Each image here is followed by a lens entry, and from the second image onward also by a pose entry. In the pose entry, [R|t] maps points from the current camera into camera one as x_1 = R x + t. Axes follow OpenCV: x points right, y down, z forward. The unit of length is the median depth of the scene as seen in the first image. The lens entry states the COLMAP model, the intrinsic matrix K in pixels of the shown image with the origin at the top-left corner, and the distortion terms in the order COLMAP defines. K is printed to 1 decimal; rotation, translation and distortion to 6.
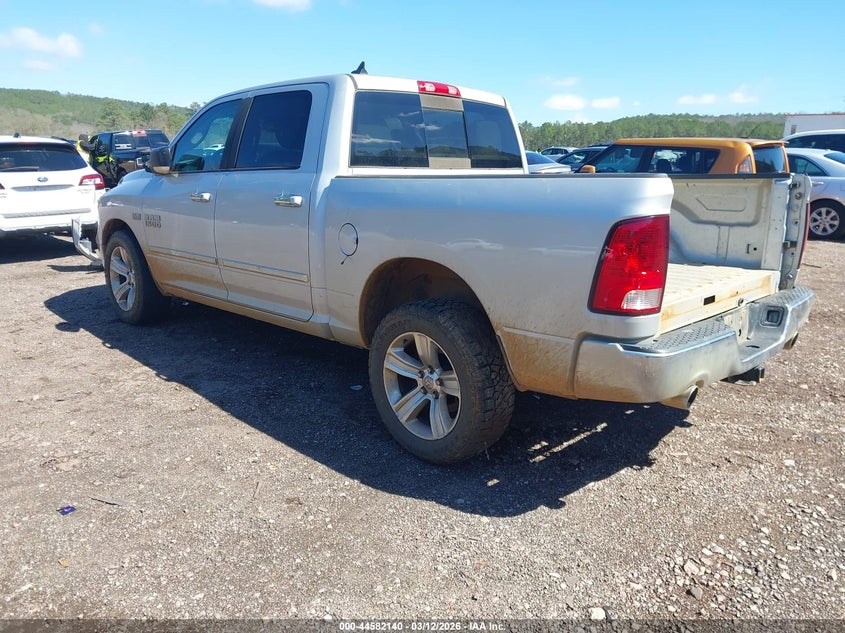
lens RADIAL K [[660.5, 0, 430.2], [0, 660.5, 318.5], [0, 0, 1]] dist [0.004680, 0.002364]
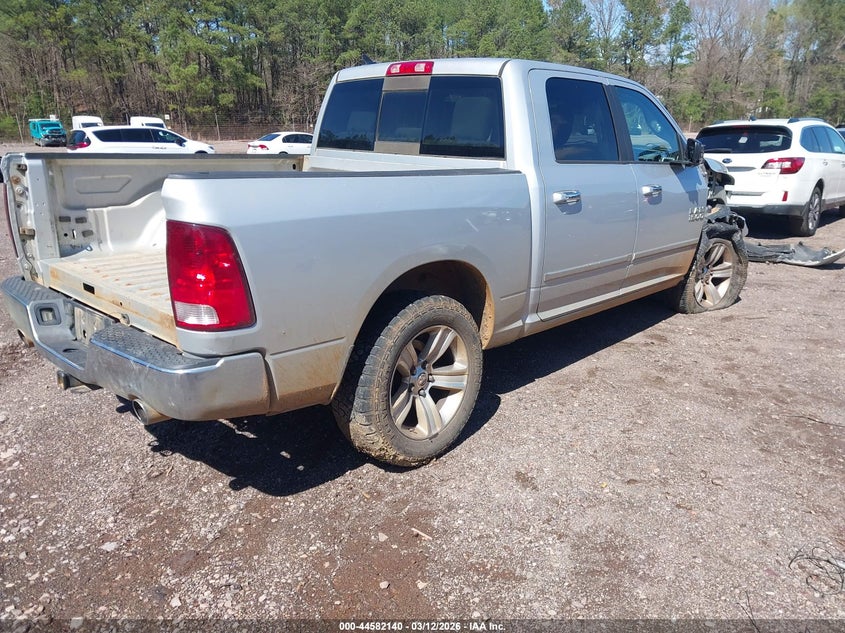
lens RADIAL K [[660.5, 0, 429.5], [0, 660.5, 314.1], [0, 0, 1]] dist [0.004680, 0.002364]
pose [[0.045562, 0.263181, -0.963670, 1.002756], [-0.244004, 0.938384, 0.244739, -0.254168], [0.968703, 0.223989, 0.106971, 0.995344]]
